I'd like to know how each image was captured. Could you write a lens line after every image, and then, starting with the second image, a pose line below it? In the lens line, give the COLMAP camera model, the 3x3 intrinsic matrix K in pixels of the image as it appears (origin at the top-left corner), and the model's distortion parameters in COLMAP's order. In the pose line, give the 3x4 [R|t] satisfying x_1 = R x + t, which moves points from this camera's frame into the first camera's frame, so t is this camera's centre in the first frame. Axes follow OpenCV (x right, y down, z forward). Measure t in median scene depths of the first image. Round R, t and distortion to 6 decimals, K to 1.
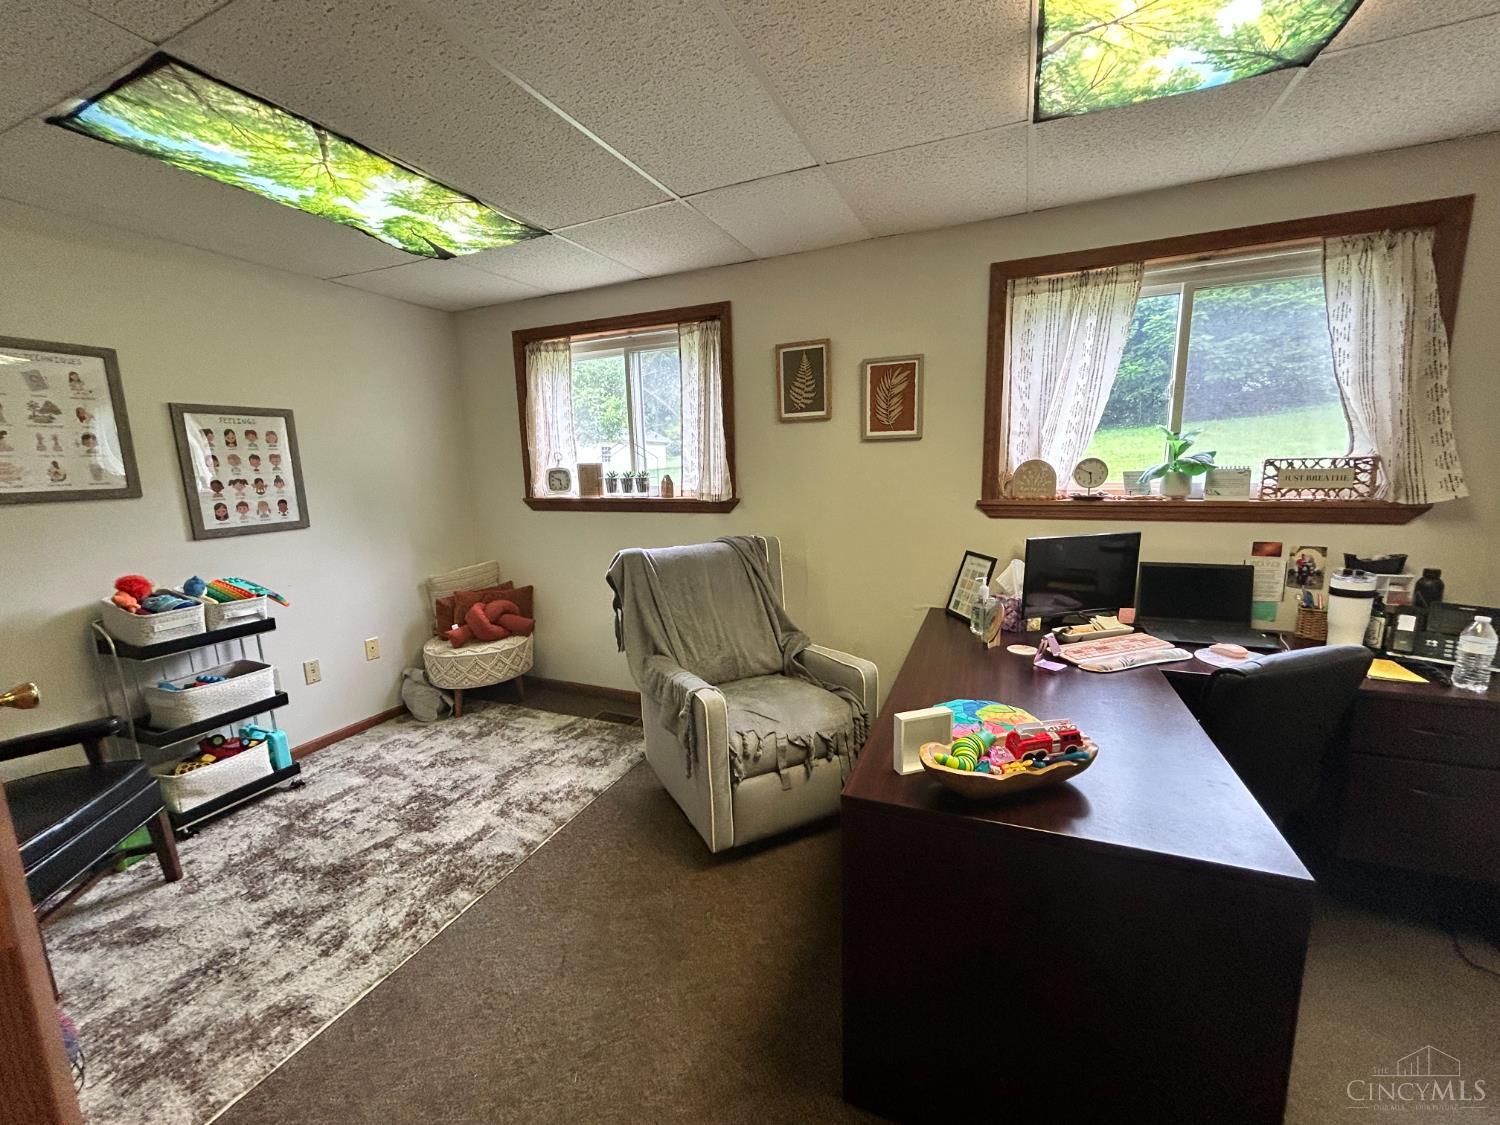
lens RADIAL K [[601.3, 0, 743.3], [0, 601.3, 557.4], [0, 0, 1]] dist [0.000631, -0.000002]
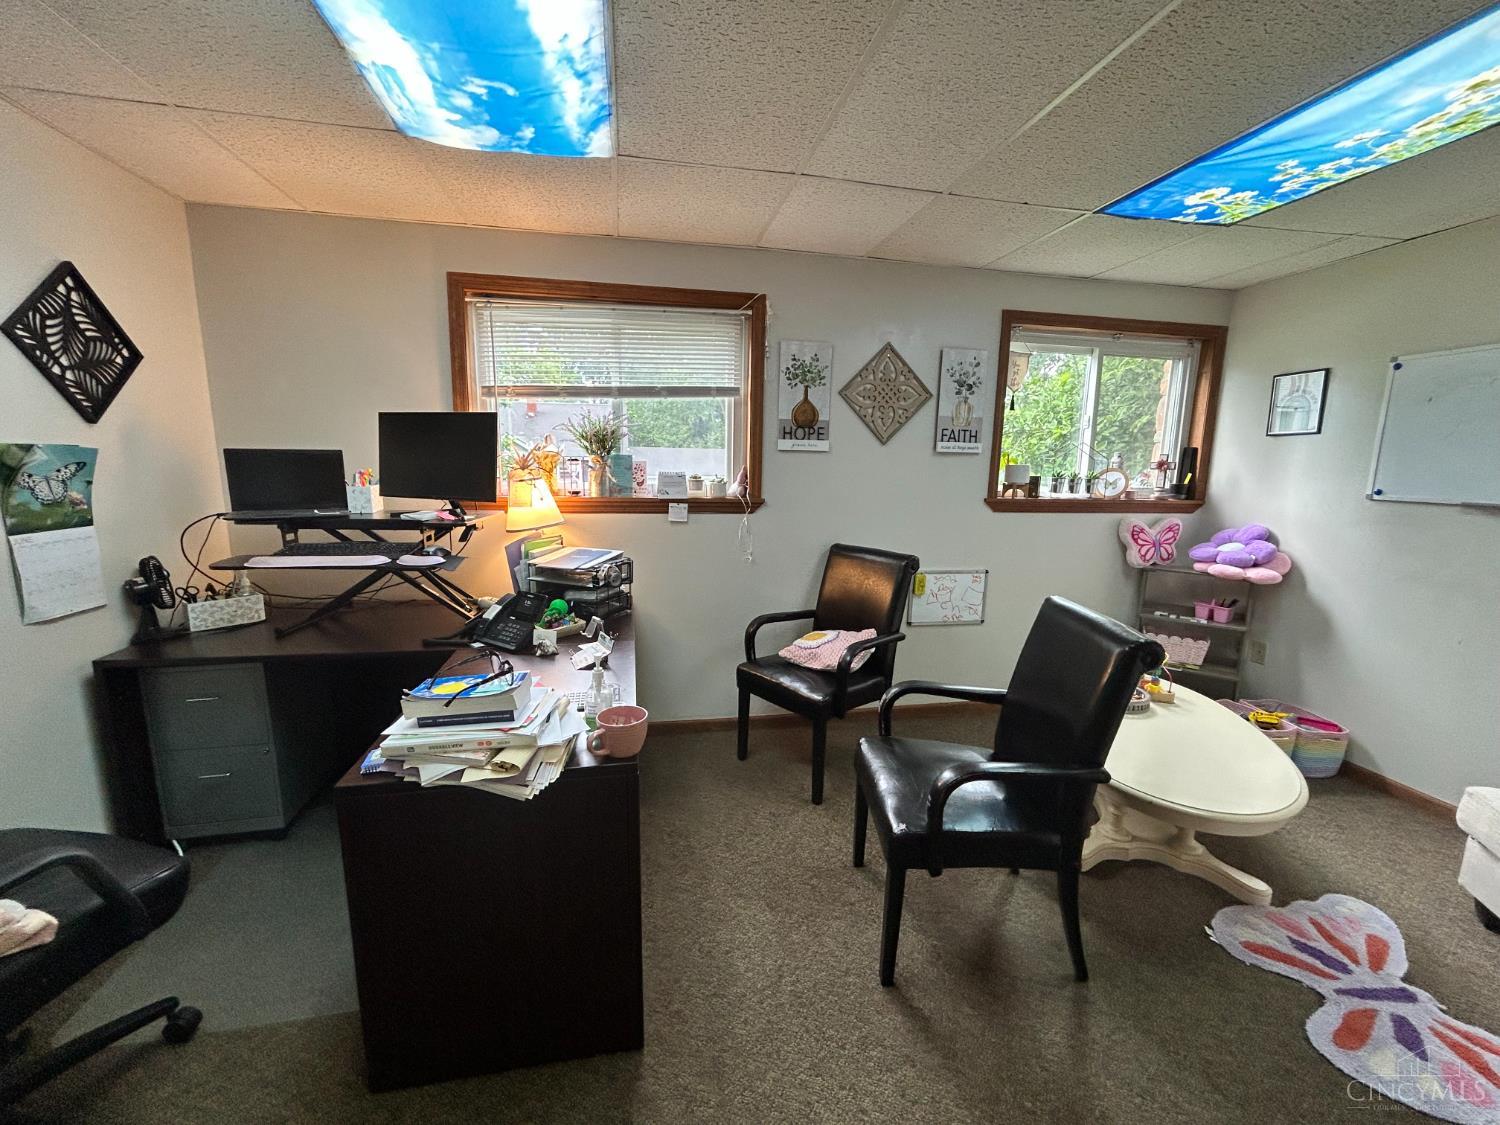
lens RADIAL K [[601.3, 0, 747.9], [0, 601.3, 563.4], [0, 0, 1]] dist [0.000631, -0.000002]
pose [[0.818277, -0.070227, 0.570518, -0.691341], [0.066214, 0.997418, 0.027807, -0.028448], [-0.570998, 0.015022, 0.820814, 0.258539]]
